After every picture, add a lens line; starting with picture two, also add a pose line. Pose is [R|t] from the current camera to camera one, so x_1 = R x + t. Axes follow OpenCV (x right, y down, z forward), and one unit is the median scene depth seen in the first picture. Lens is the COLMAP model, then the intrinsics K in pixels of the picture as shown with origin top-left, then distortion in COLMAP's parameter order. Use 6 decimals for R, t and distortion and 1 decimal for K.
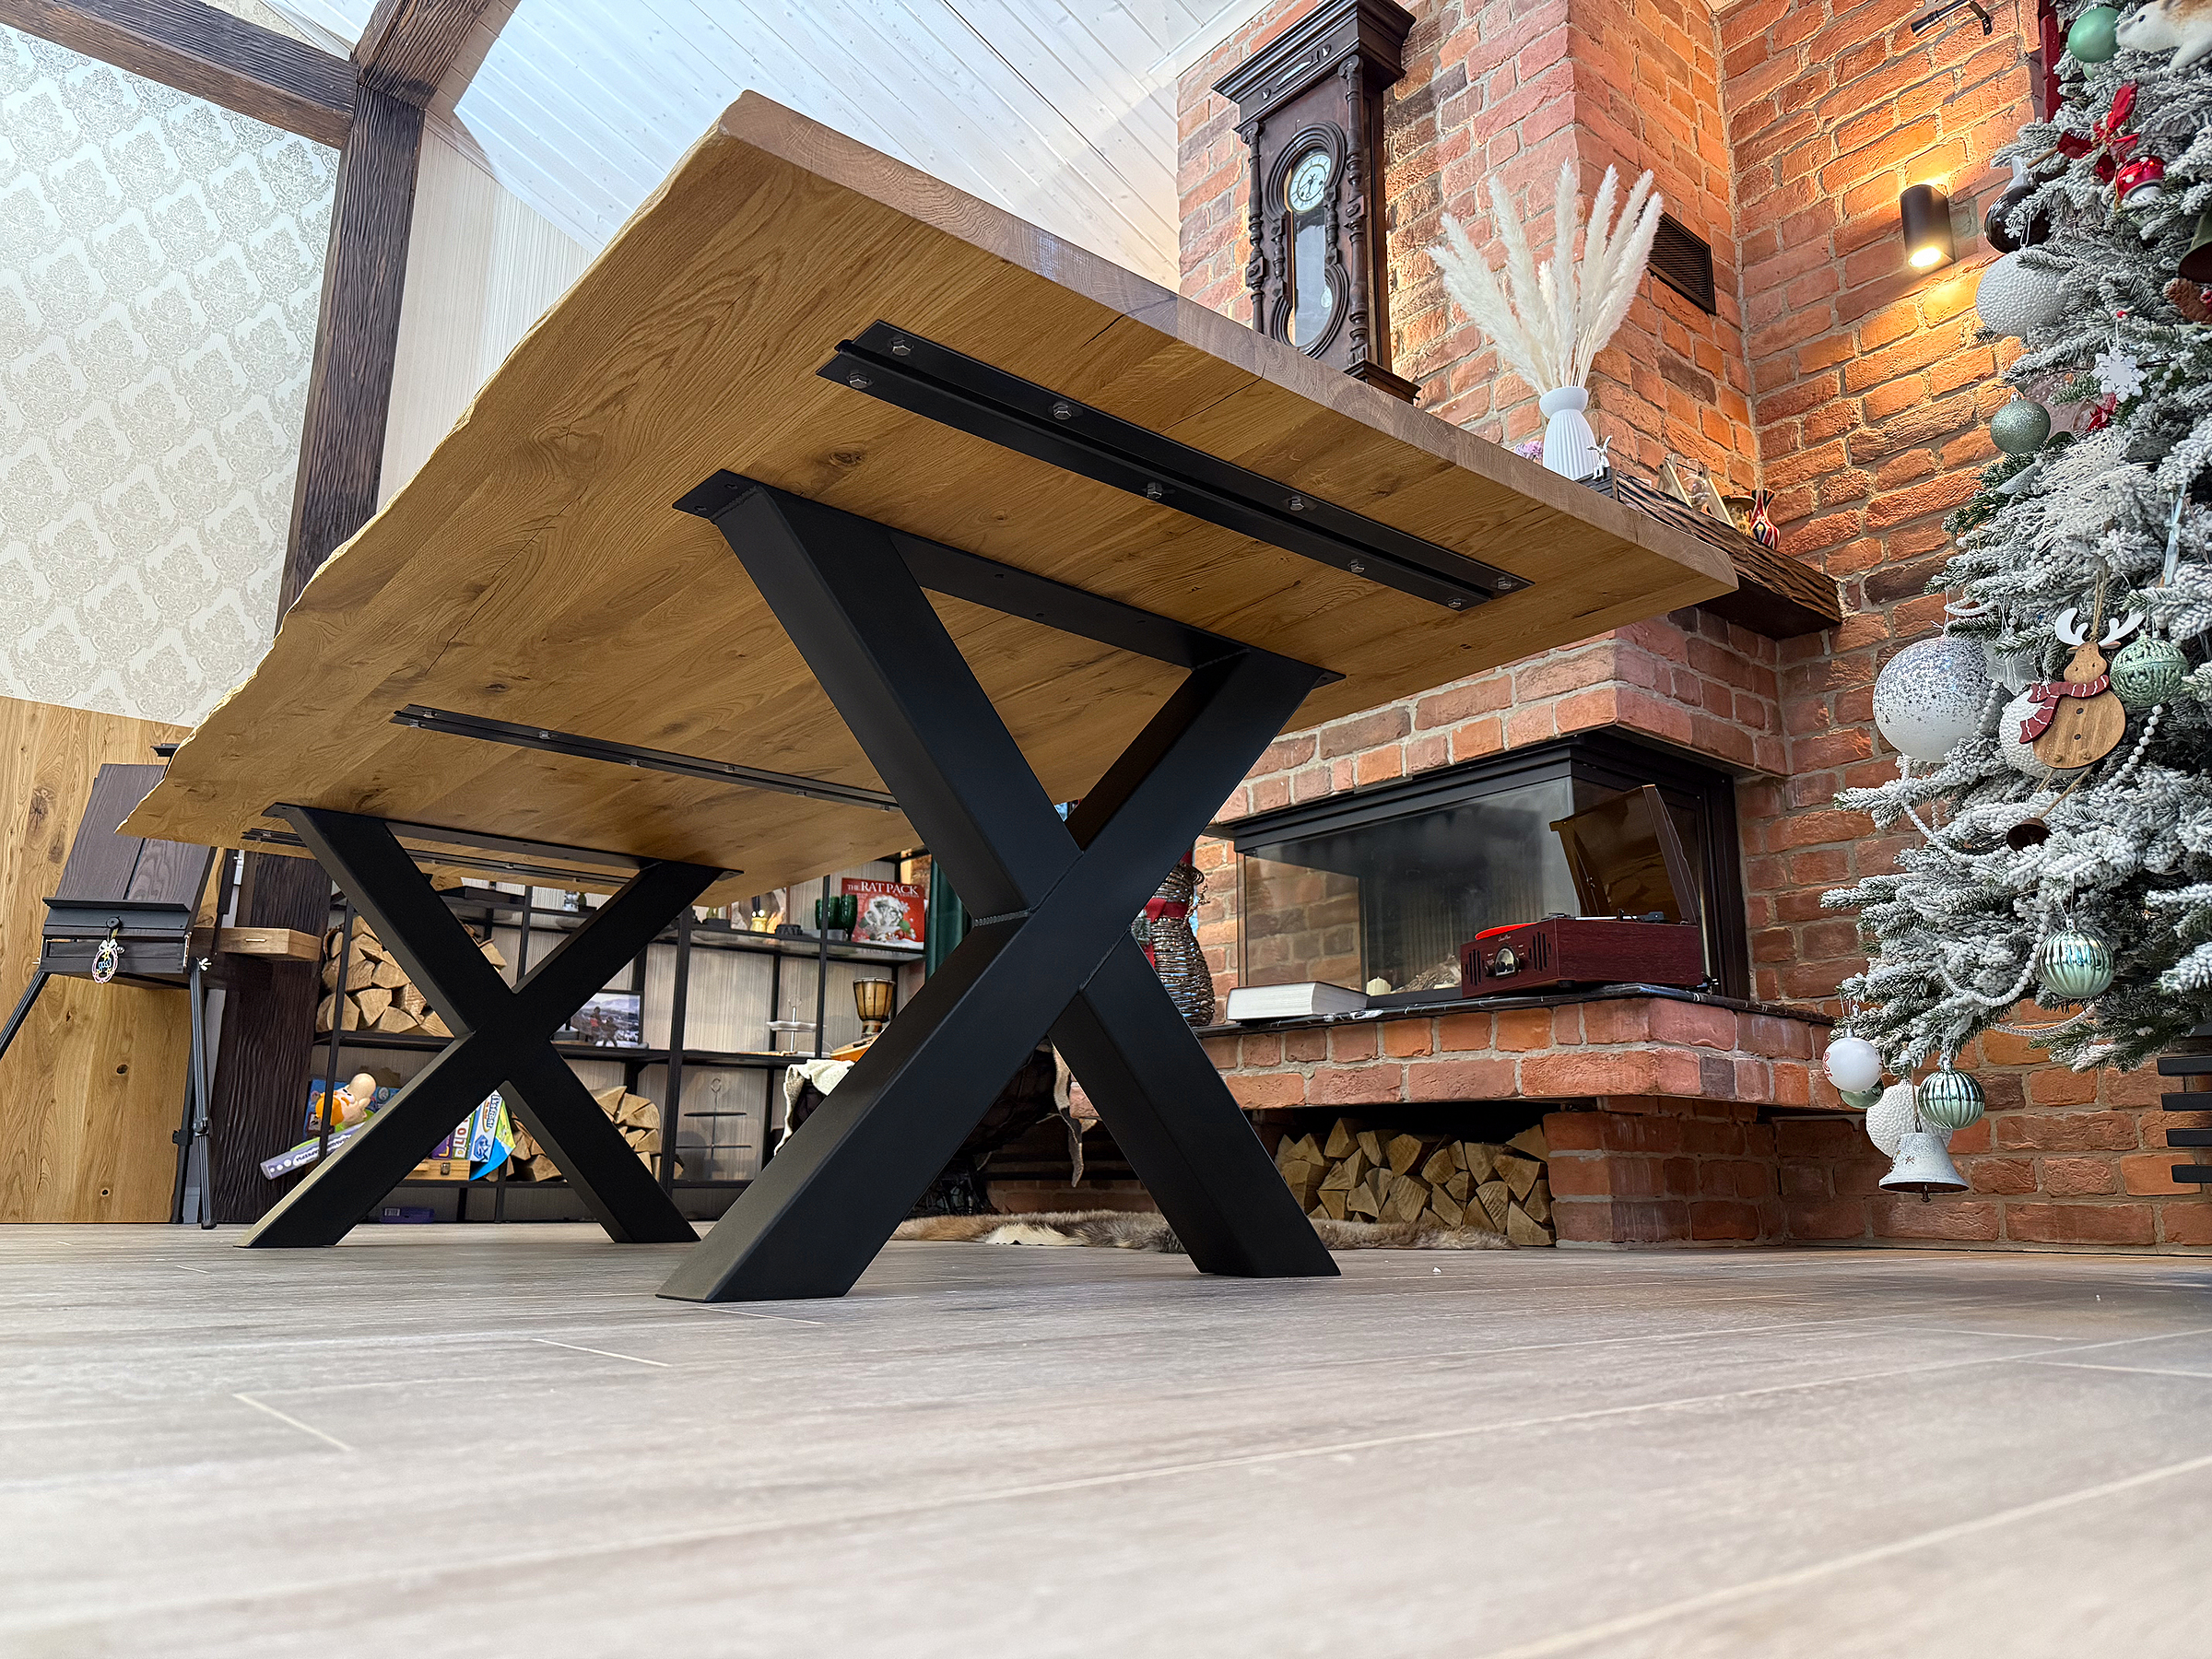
lens RADIAL K [[1583.7, 0, 1106.0], [0, 1583.7, 829.5], [0, 0, 1]] dist [0.001146, -0.004298]
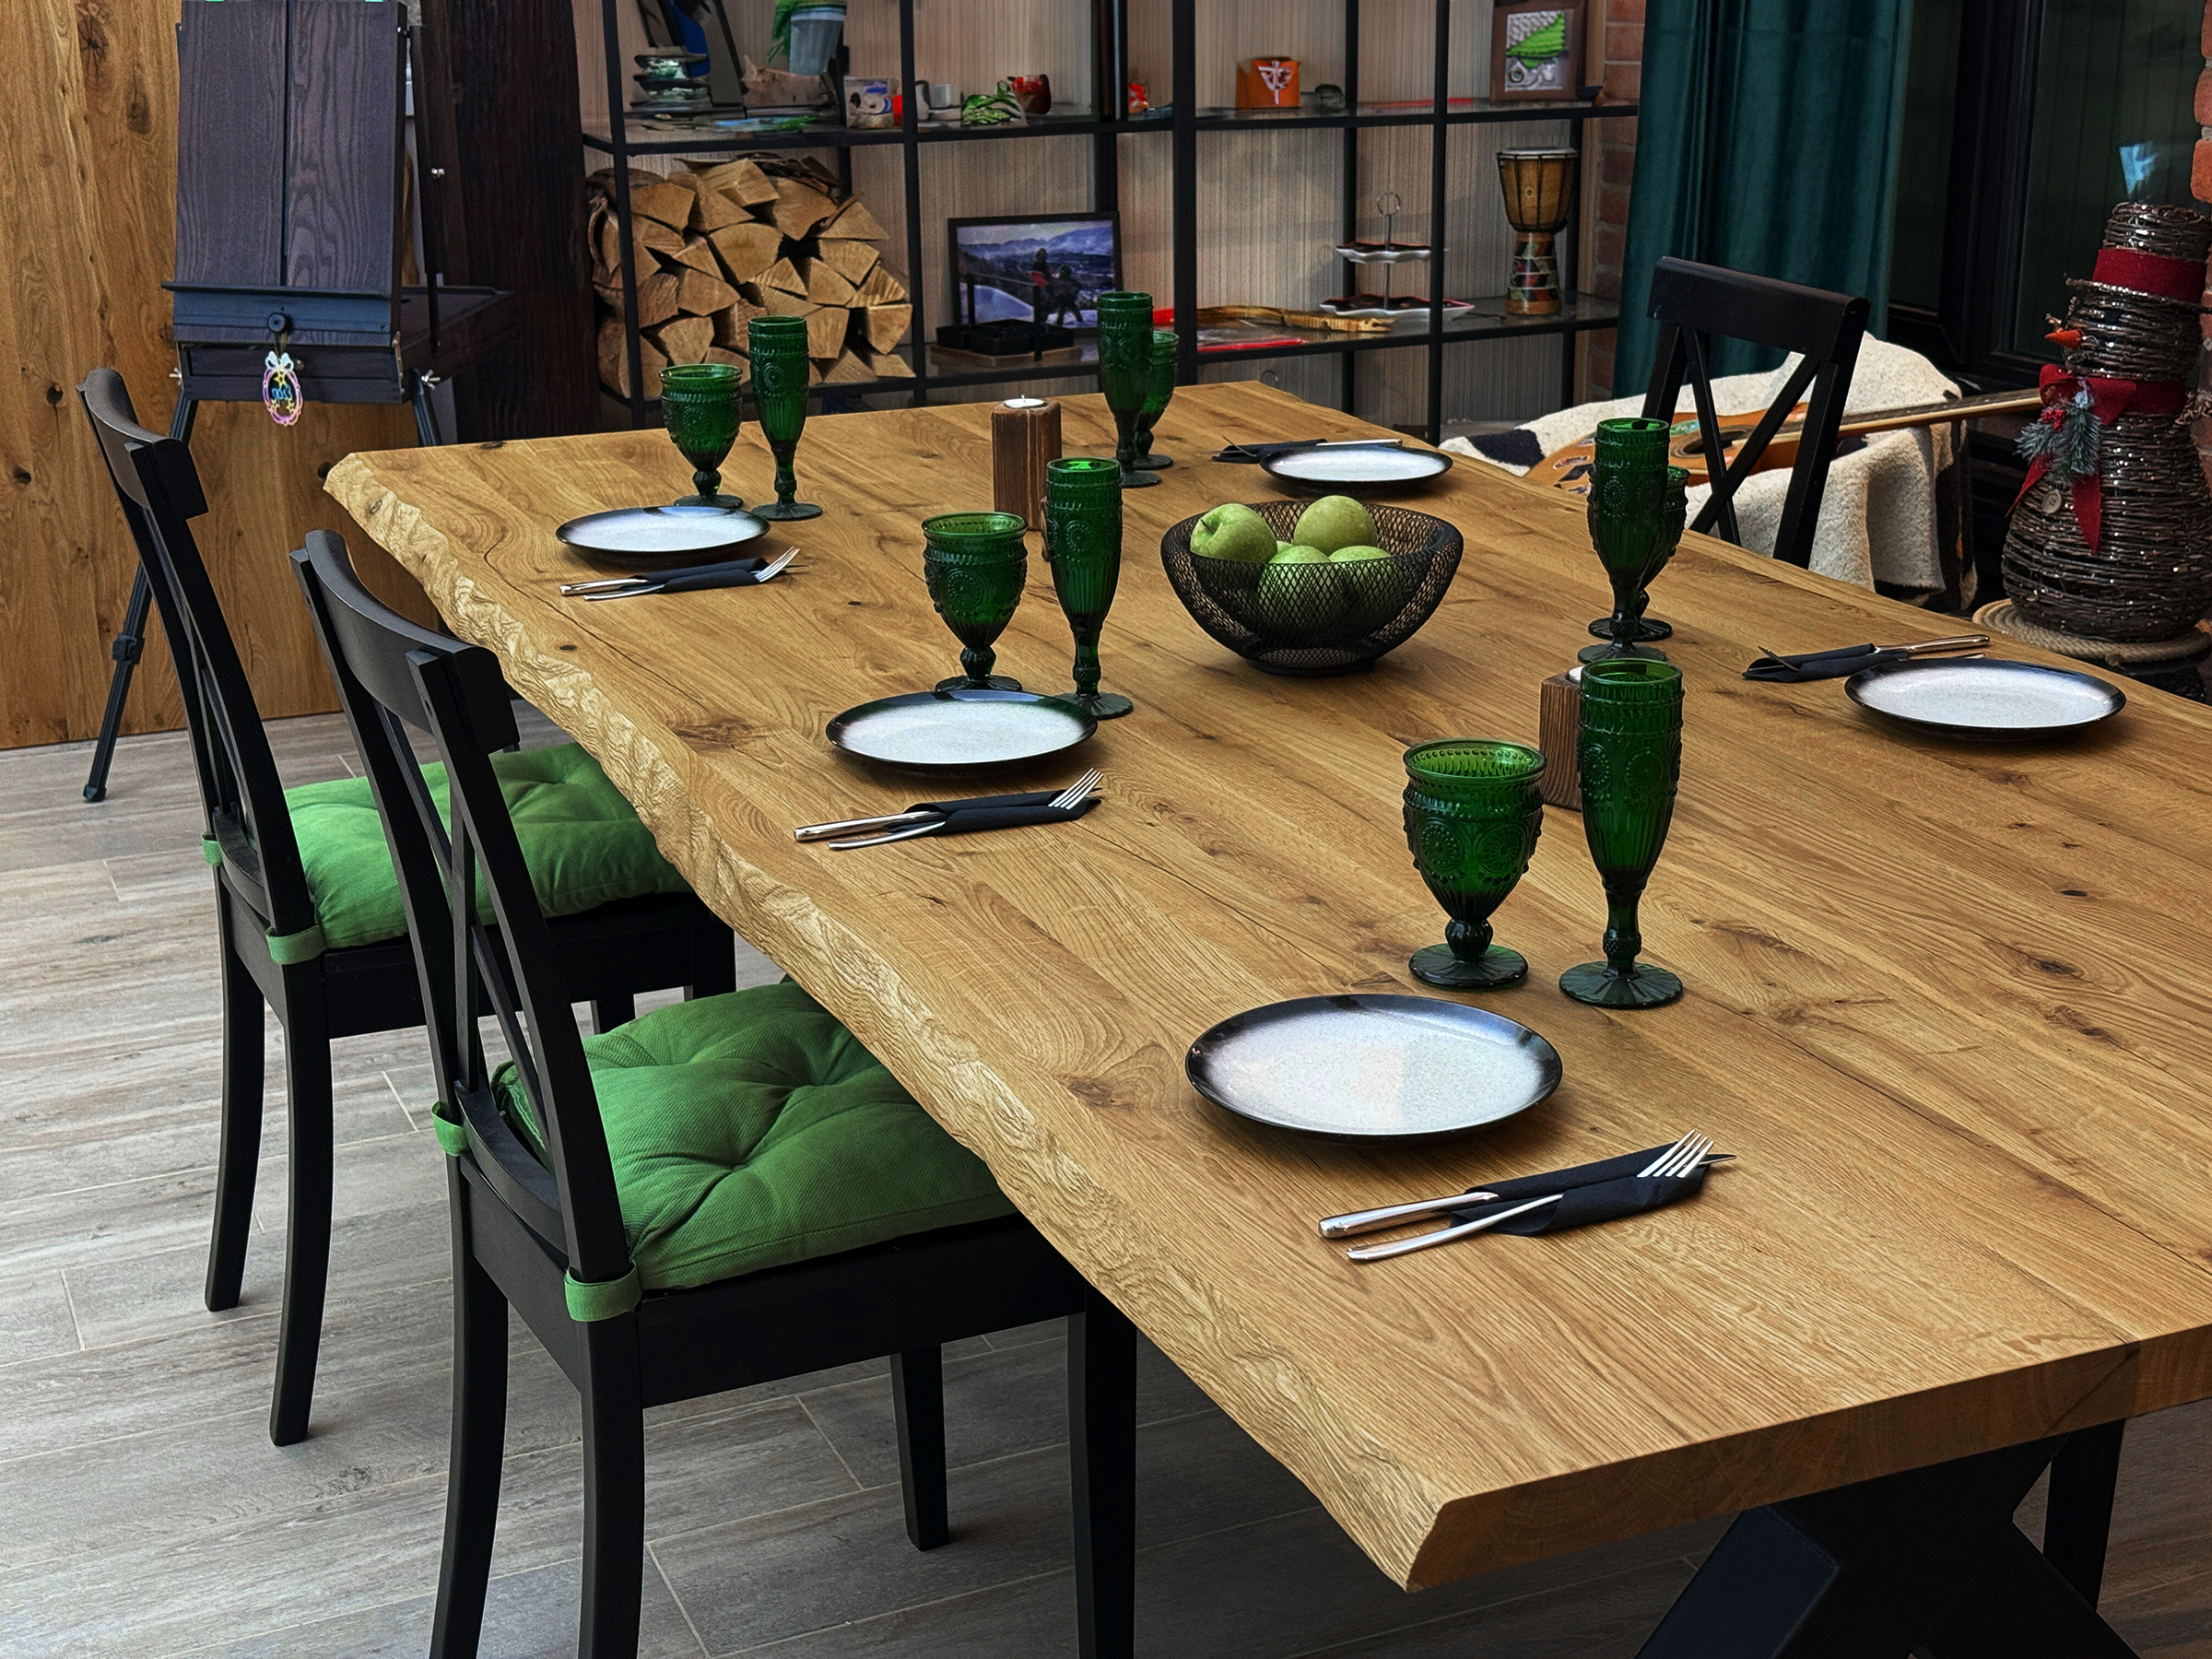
lens RADIAL K [[2986.0, 0, 1106.0], [0, 2986.0, 829.5], [0, 0, 1]] dist [0.201845, -0.459288]
pose [[0.966031, 0.065920, -0.249878, -0.025009], [0.074021, 0.855826, 0.511941, -0.291512], [0.247599, -0.513047, 0.821874, 0.036714]]
